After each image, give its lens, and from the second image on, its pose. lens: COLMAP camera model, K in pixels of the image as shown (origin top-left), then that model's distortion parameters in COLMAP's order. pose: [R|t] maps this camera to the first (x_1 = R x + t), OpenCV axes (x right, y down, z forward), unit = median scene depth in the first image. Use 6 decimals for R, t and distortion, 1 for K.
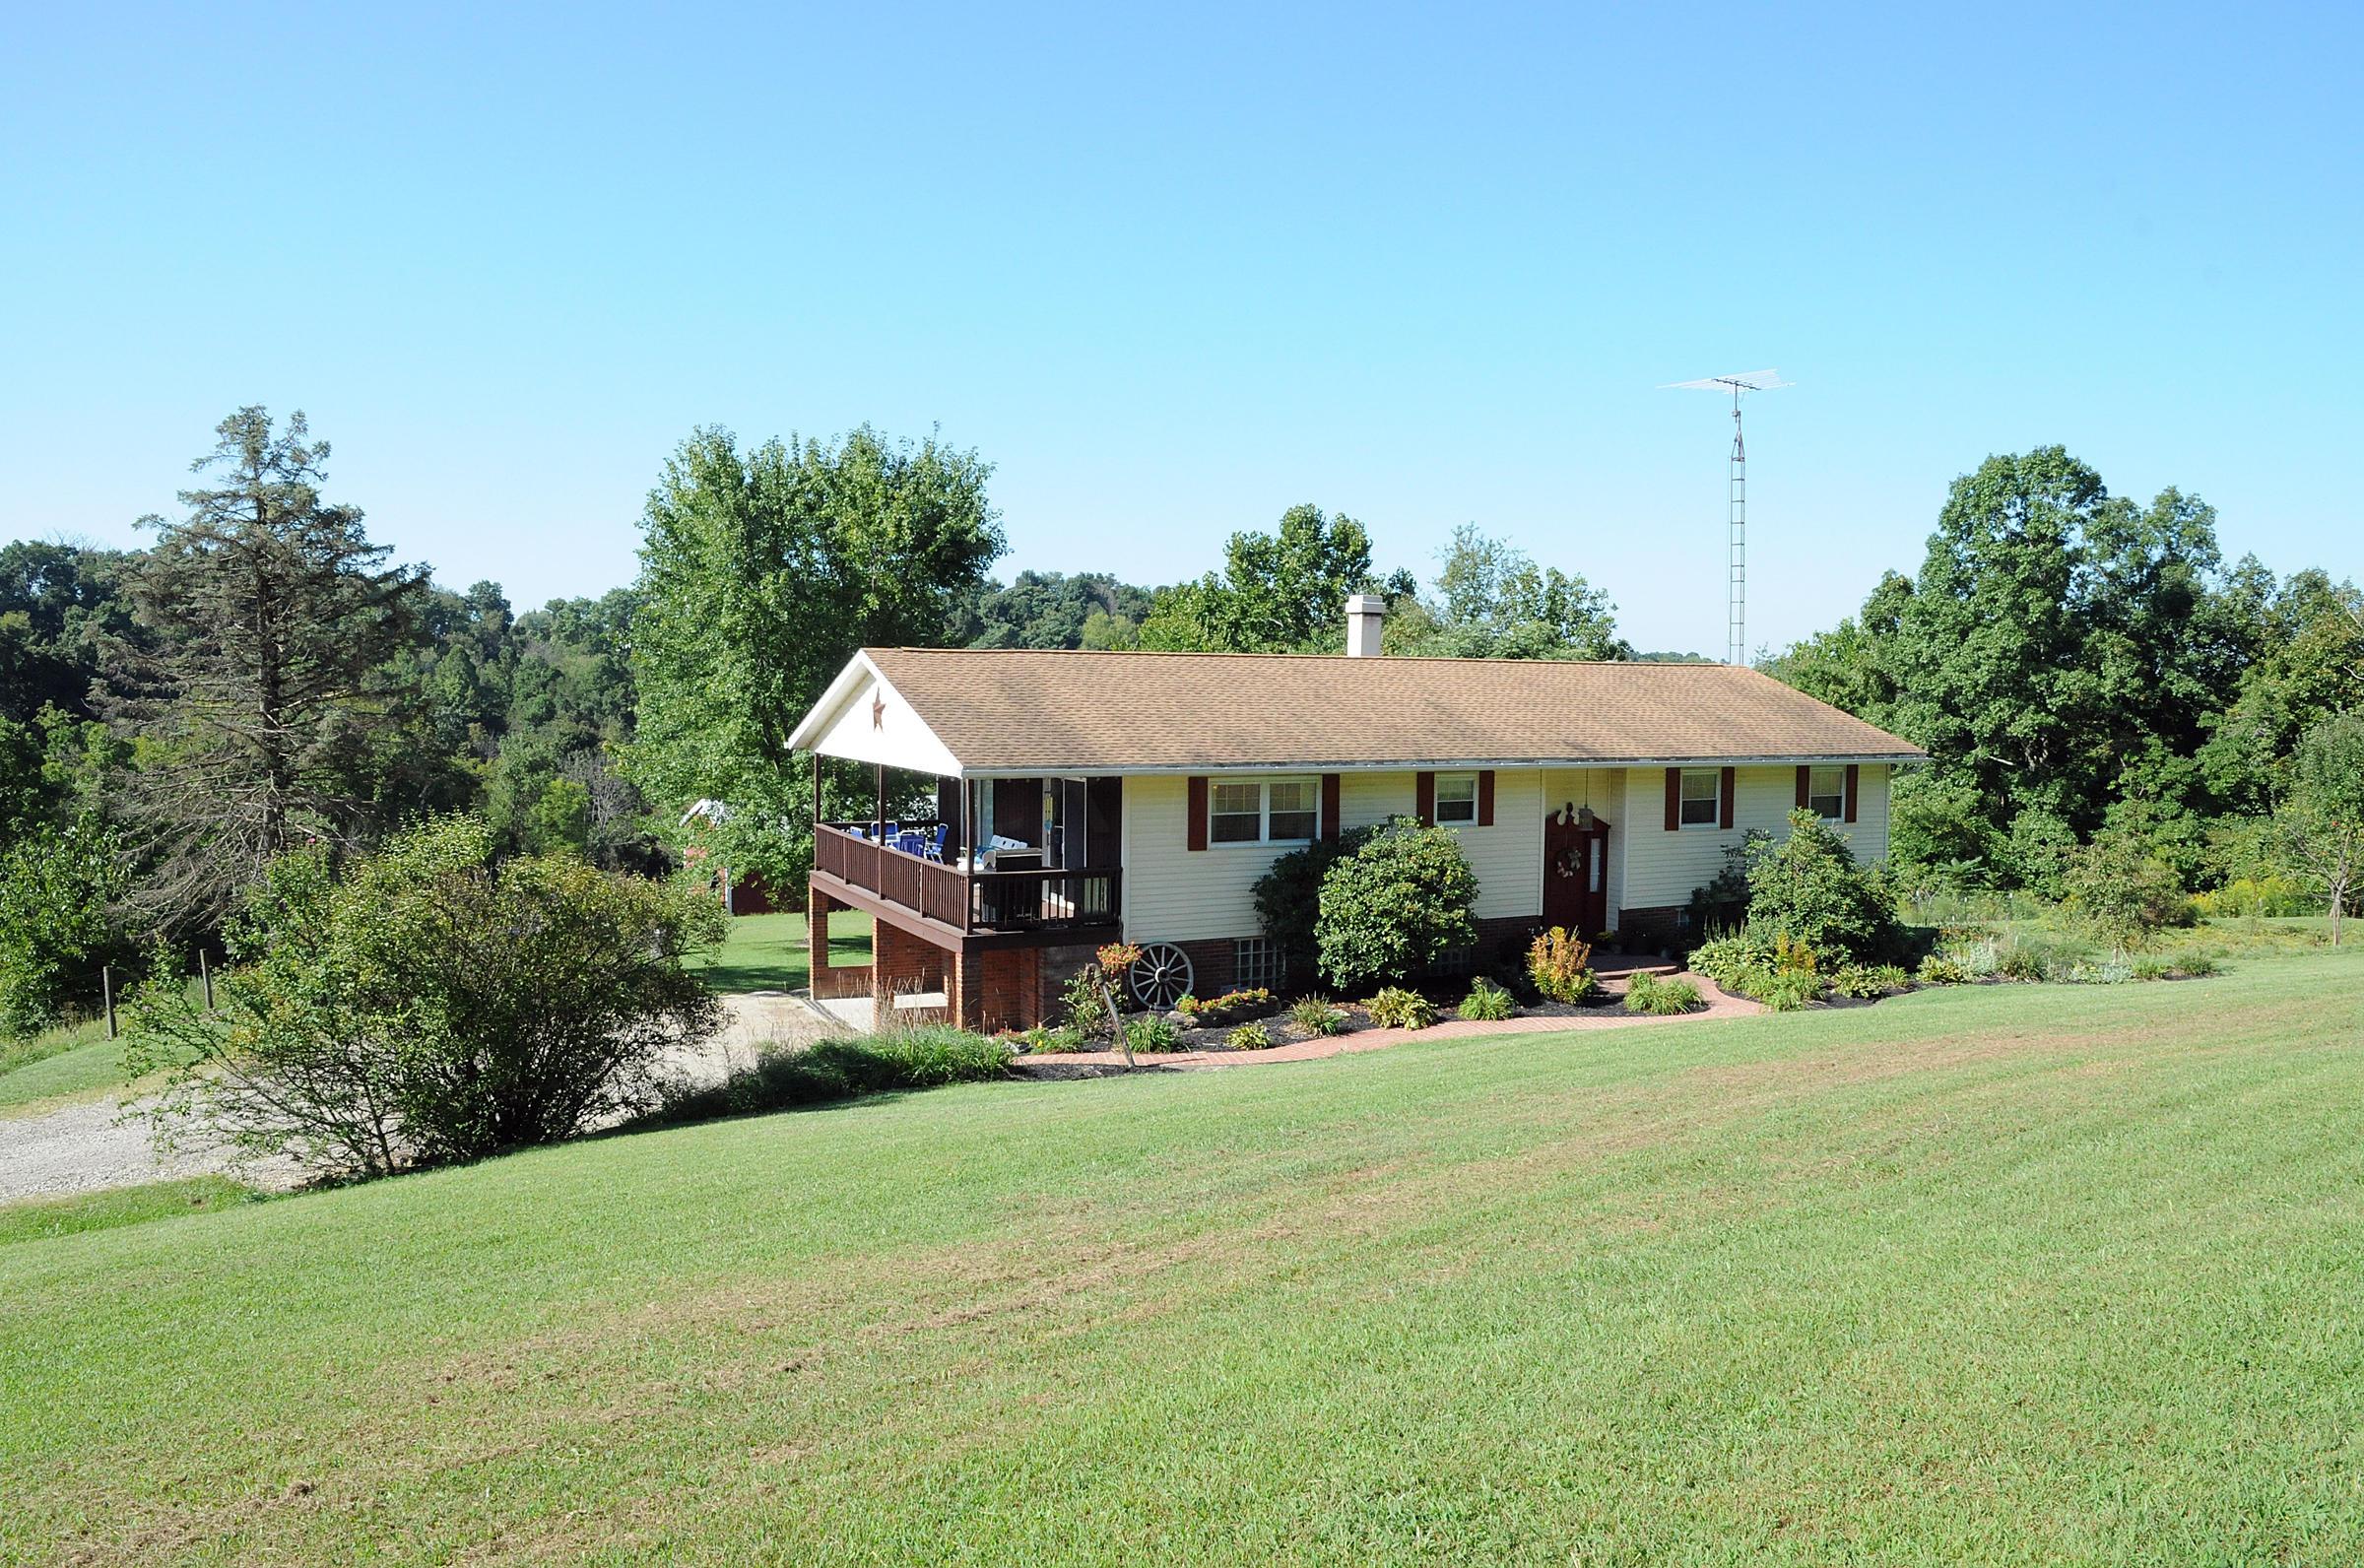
lens RADIAL K [[1698.1, 0, 1182.0], [0, 1698.1, 784.0], [0, 0, 1]] dist [-0.092605, 0.002377]
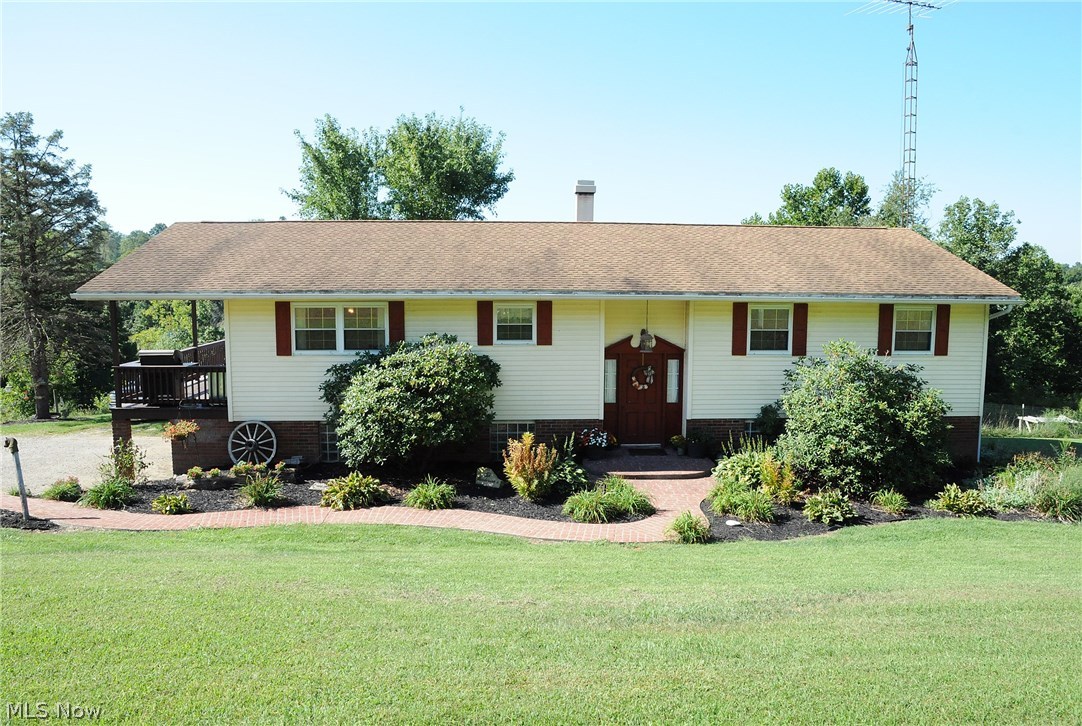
lens RADIAL K [[773.3, 0, 541.0], [0, 773.3, 363.0], [0, 0, 1]] dist [-0.075486, 0.003119]
pose [[0.917724, 0.040056, -0.395195, 0.393370], [-0.020374, 0.998340, 0.053876, 0.007086], [0.396696, -0.041392, 0.917016, 0.463780]]
